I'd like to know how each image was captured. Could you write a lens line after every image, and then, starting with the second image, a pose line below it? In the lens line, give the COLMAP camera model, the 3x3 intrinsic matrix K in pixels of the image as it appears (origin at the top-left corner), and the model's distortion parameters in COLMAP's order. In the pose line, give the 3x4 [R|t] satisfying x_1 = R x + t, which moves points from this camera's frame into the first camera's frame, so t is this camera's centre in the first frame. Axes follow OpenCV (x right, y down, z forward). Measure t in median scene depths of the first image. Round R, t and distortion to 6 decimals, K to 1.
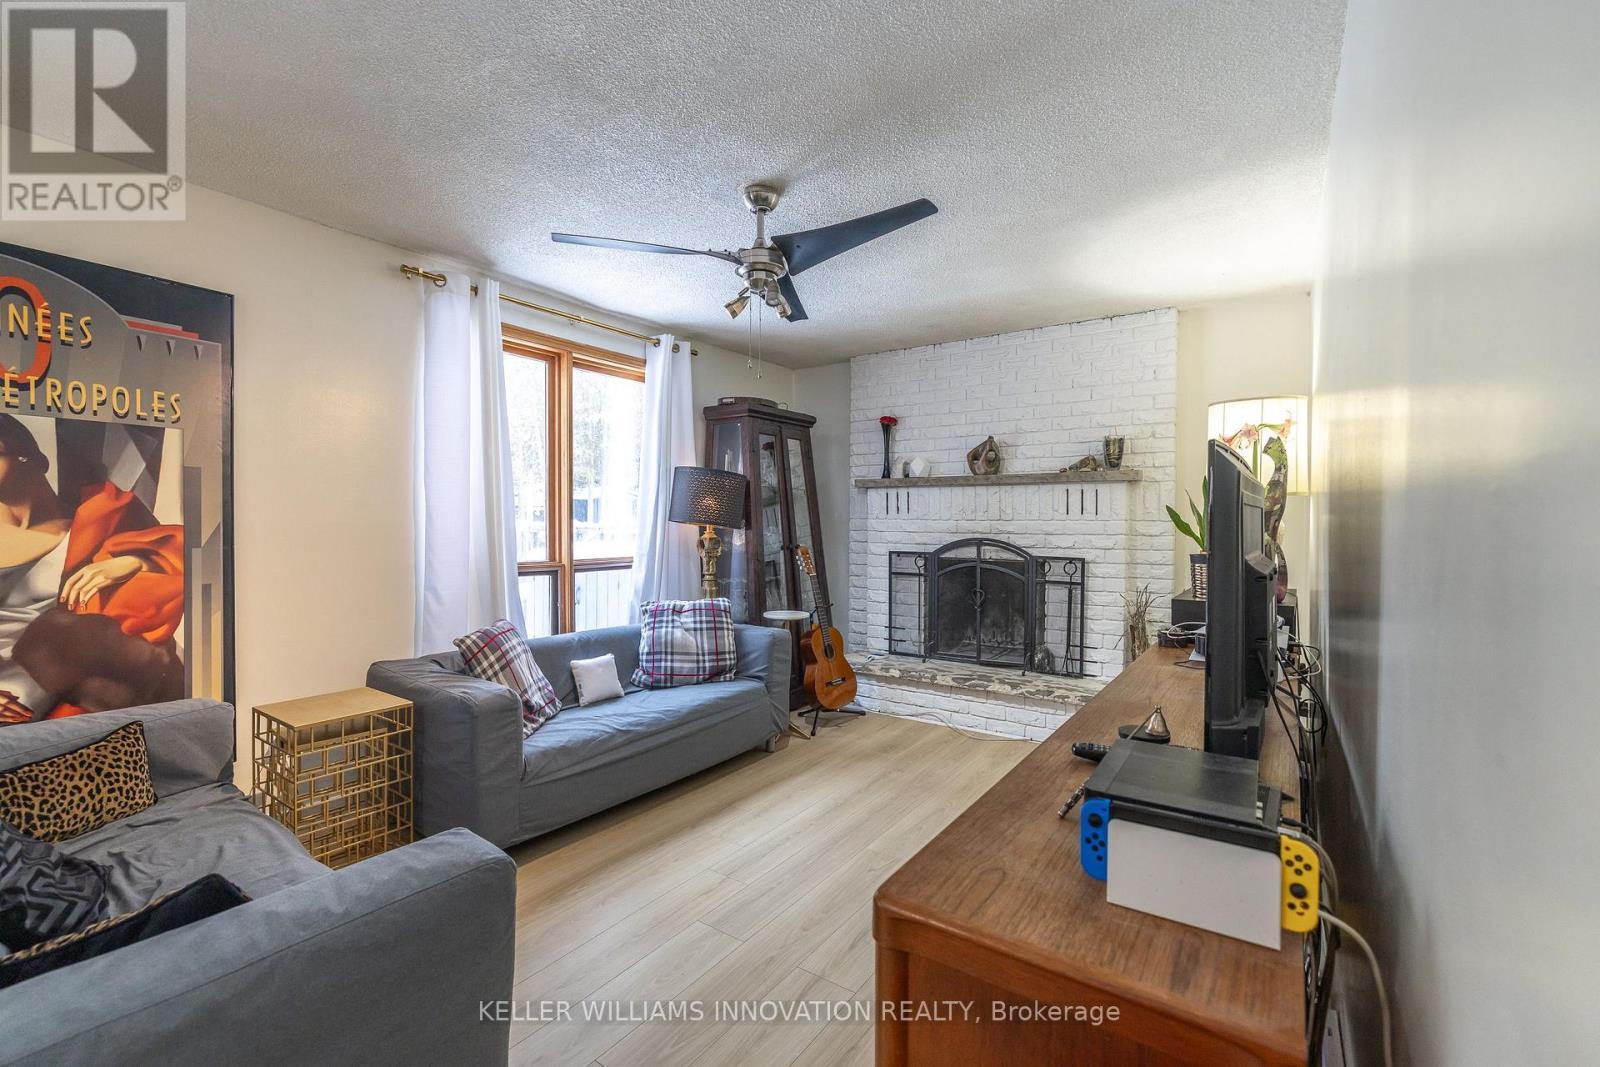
lens RADIAL K [[691.9, 0, 797.1], [0, 691.9, 519.5], [0, 0, 1]] dist [-0.001391, -0.000275]
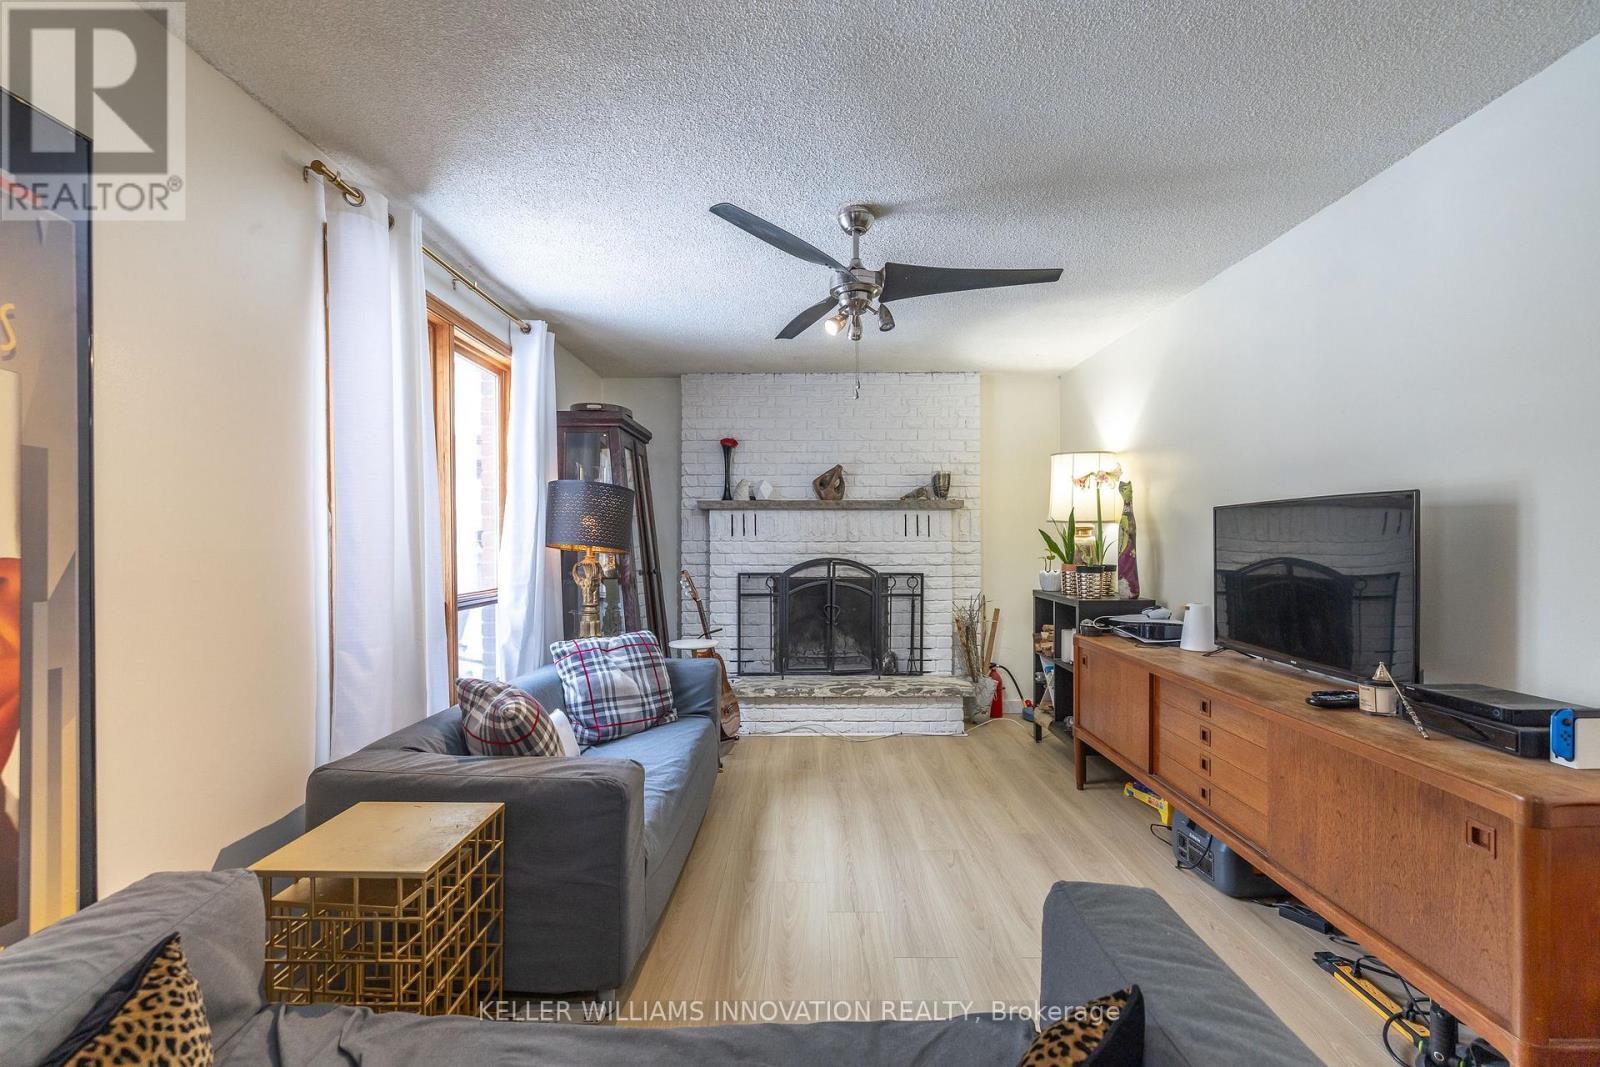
lens RADIAL K [[692.1, 0, 800.0], [0, 692.1, 533.5], [0, 0, 1]] dist [0.001889, 0.000233]
pose [[0.820752, 0.001278, 0.571284, -0.429685], [0.005468, 0.999934, -0.010093, -0.001289], [-0.571259, 0.011408, 0.820691, 0.147021]]
